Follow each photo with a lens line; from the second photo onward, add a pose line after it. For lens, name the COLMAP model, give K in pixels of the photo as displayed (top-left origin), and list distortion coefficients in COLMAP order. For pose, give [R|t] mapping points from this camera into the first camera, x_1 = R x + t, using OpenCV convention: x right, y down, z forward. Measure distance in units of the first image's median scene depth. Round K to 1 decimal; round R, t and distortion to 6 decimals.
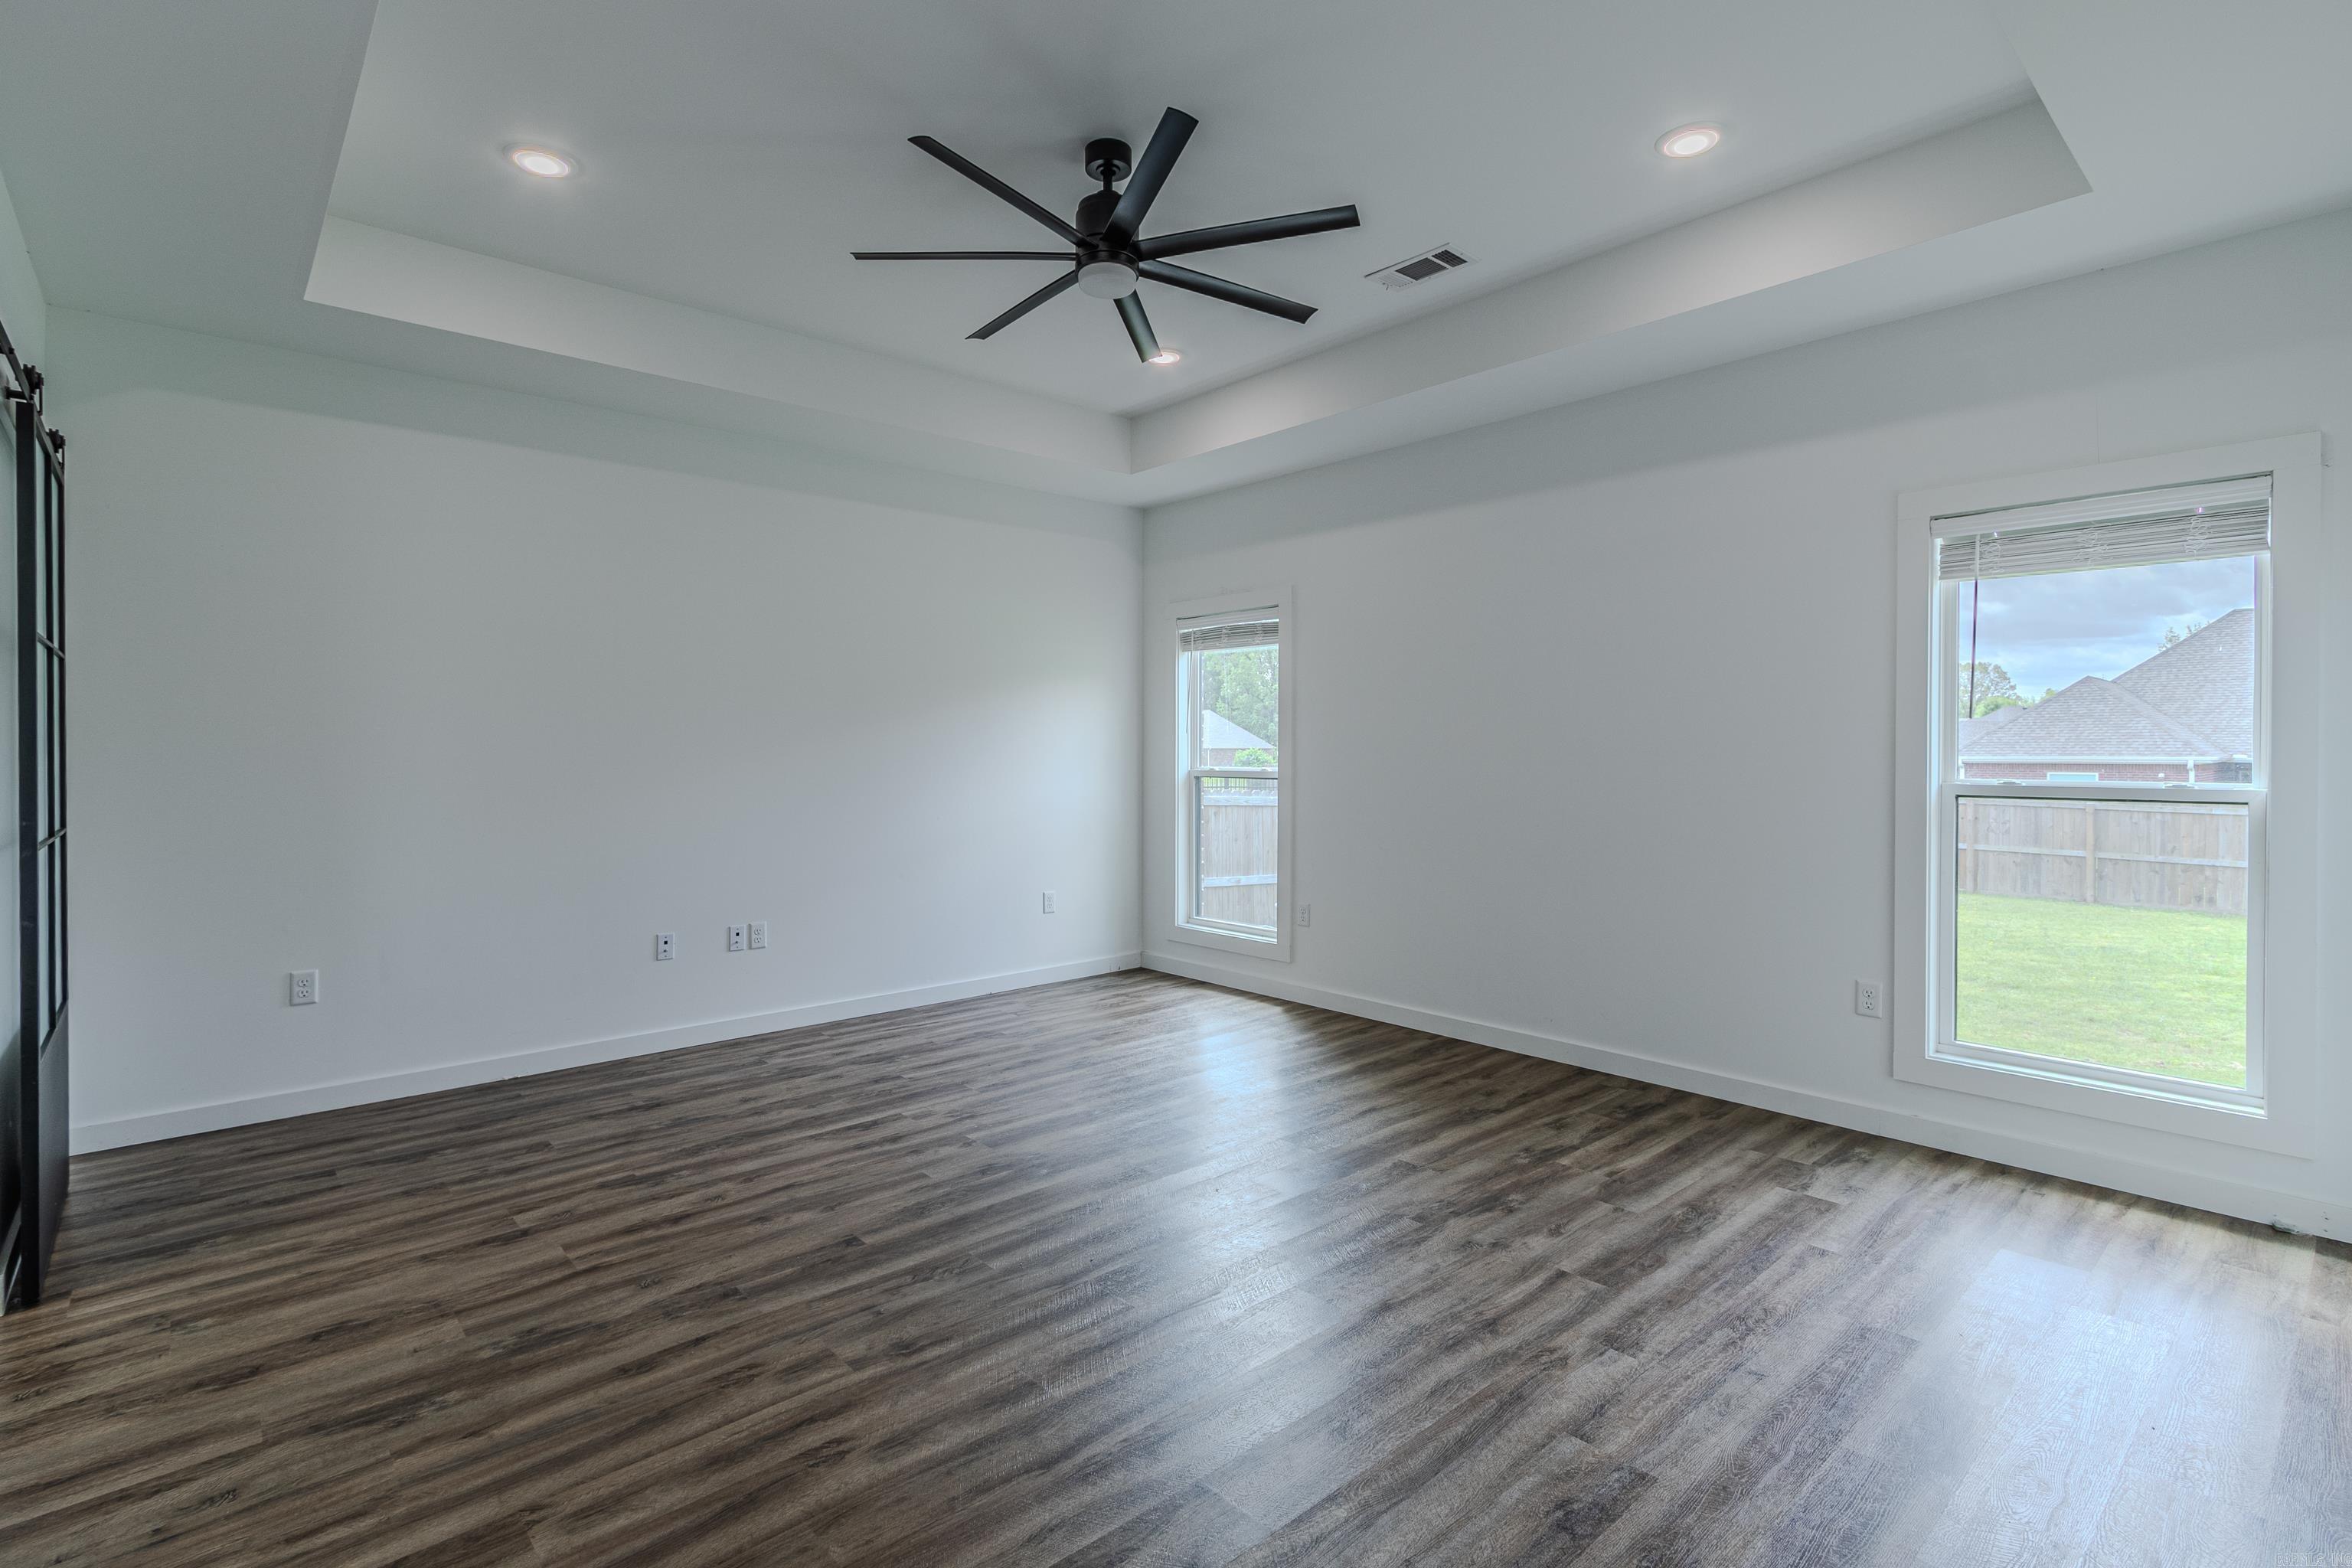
lens RADIAL K [[1082.6, 0, 1176.0], [0, 1082.6, 784.0], [0, 0, 1]] dist [0.002009, -0.000094]
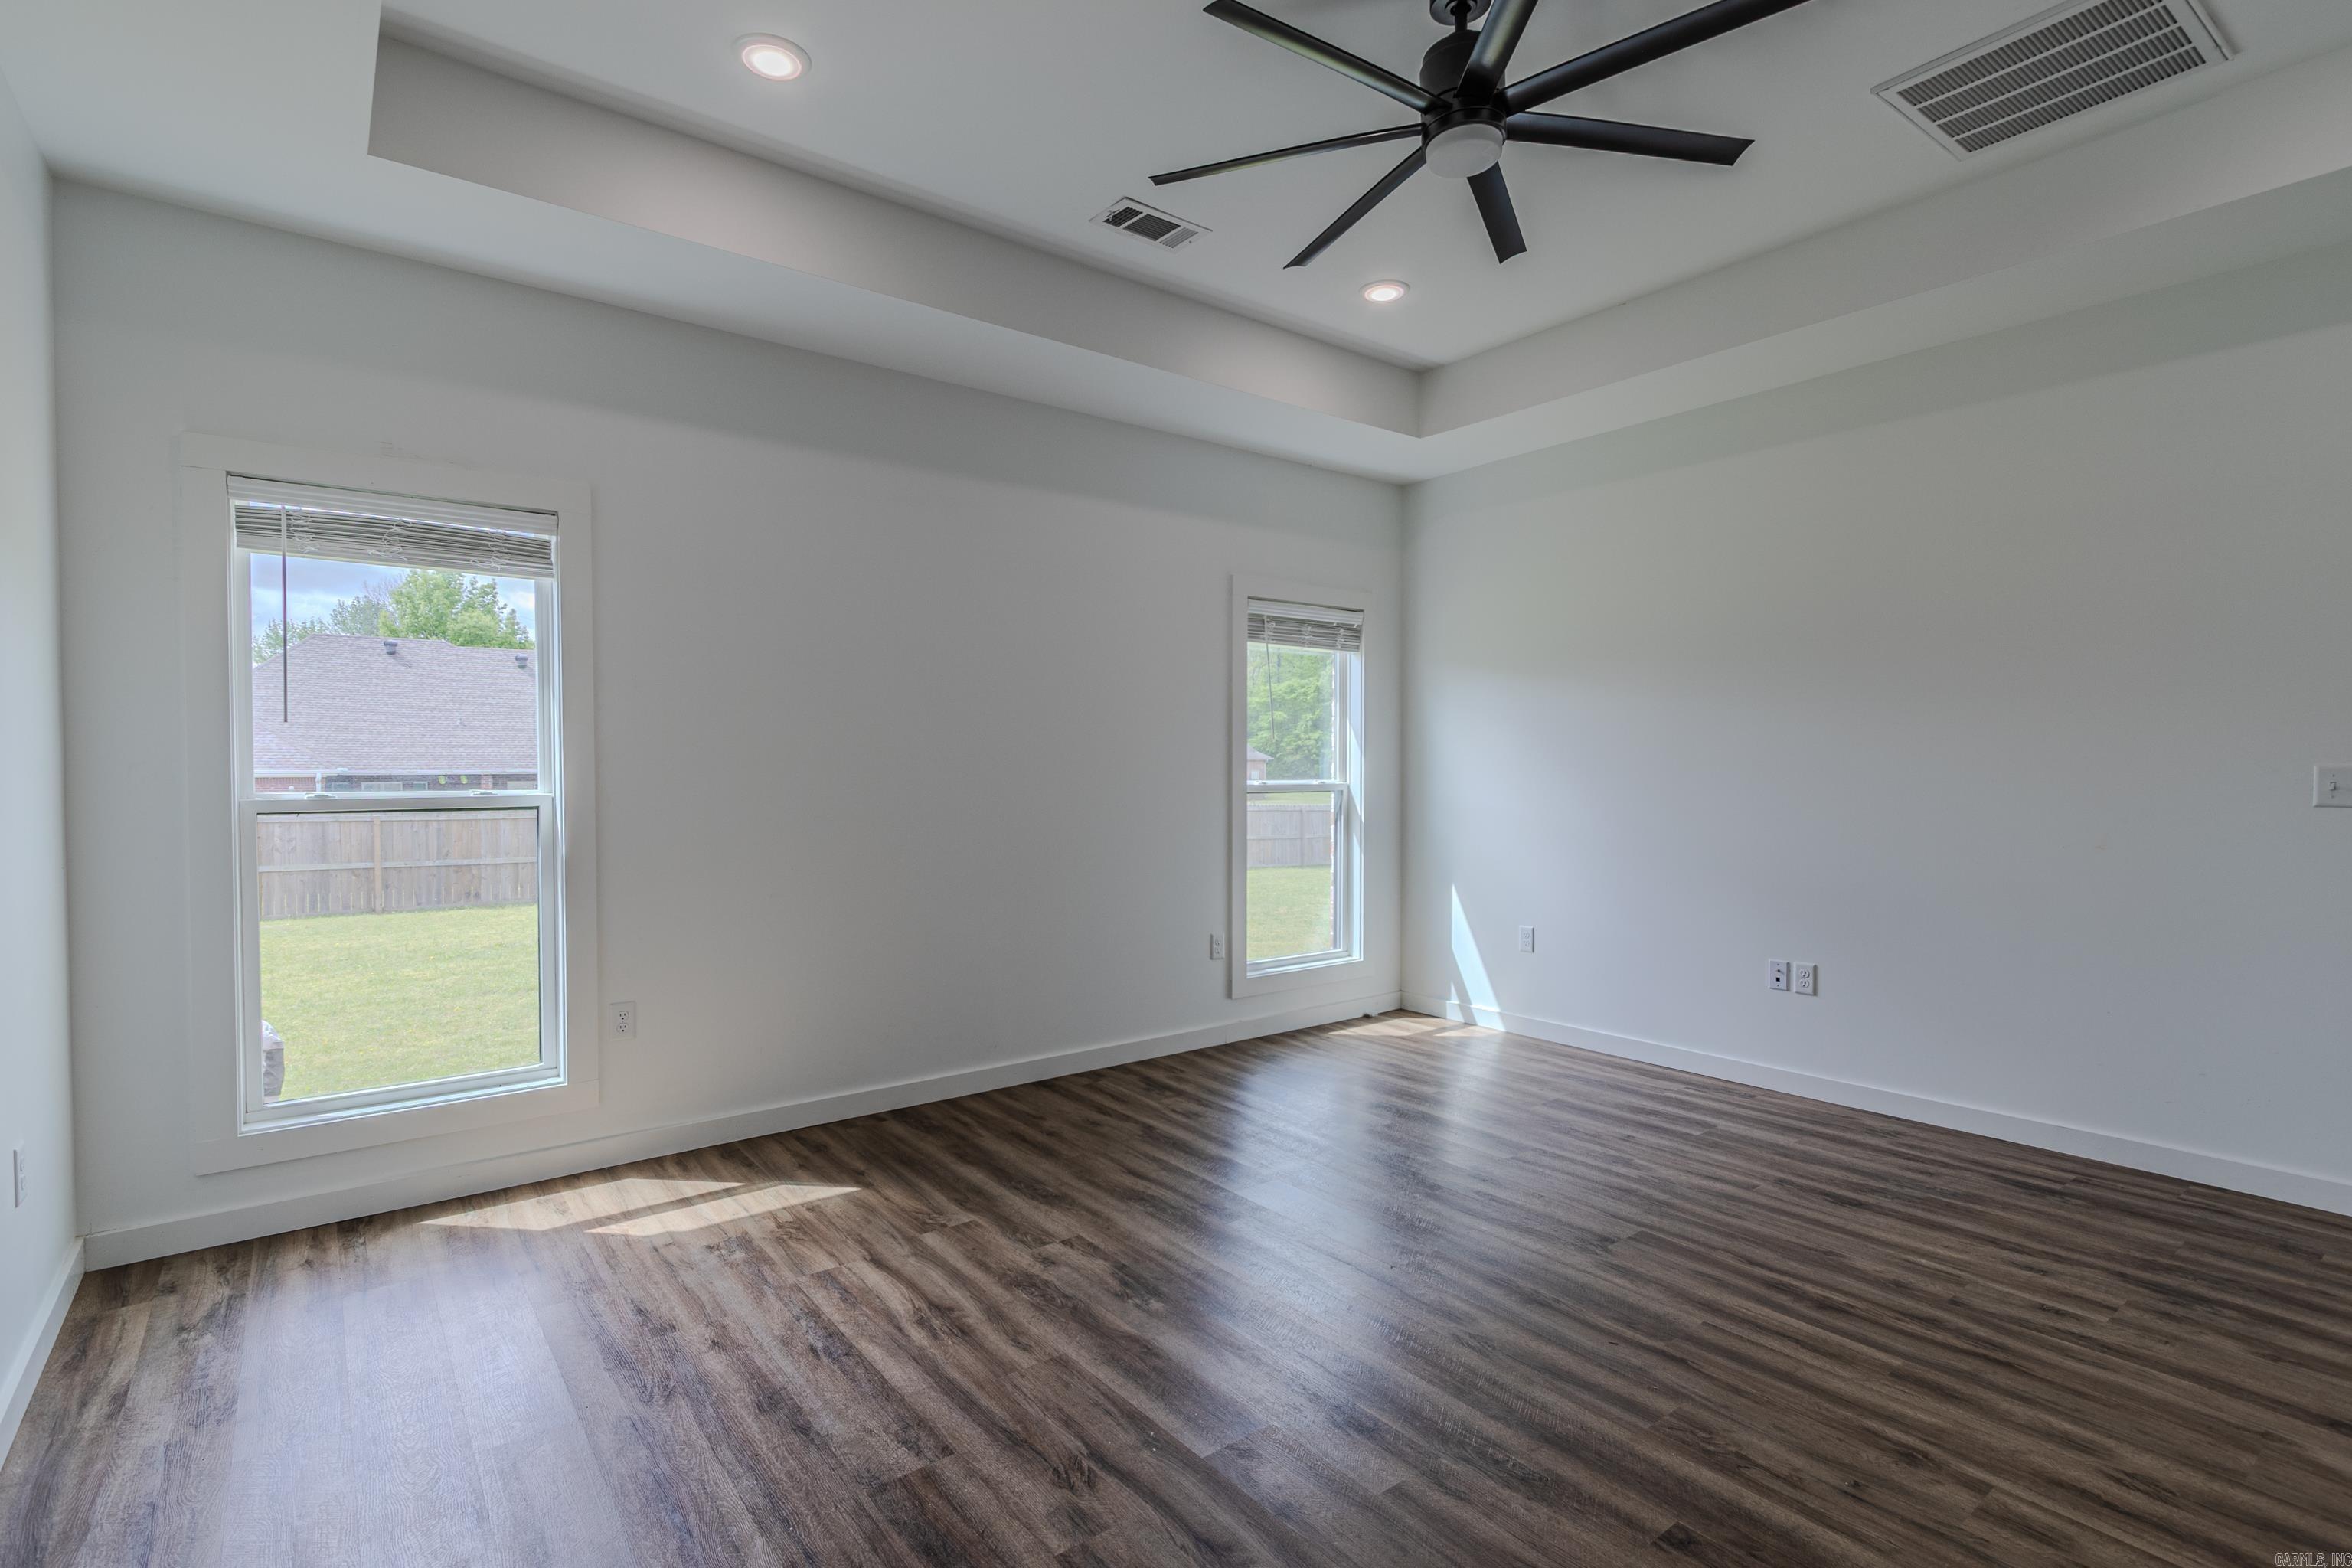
lens RADIAL K [[1106.8, 0, 1164.8], [0, 1106.8, 786.8], [0, 0, 1]] dist [0.003051, -0.000832]
pose [[0.092264, -0.021437, 0.995504, -0.635413], [0.032372, 0.999304, 0.018519, -0.021501], [-0.995208, 0.030518, 0.092894, 0.814697]]
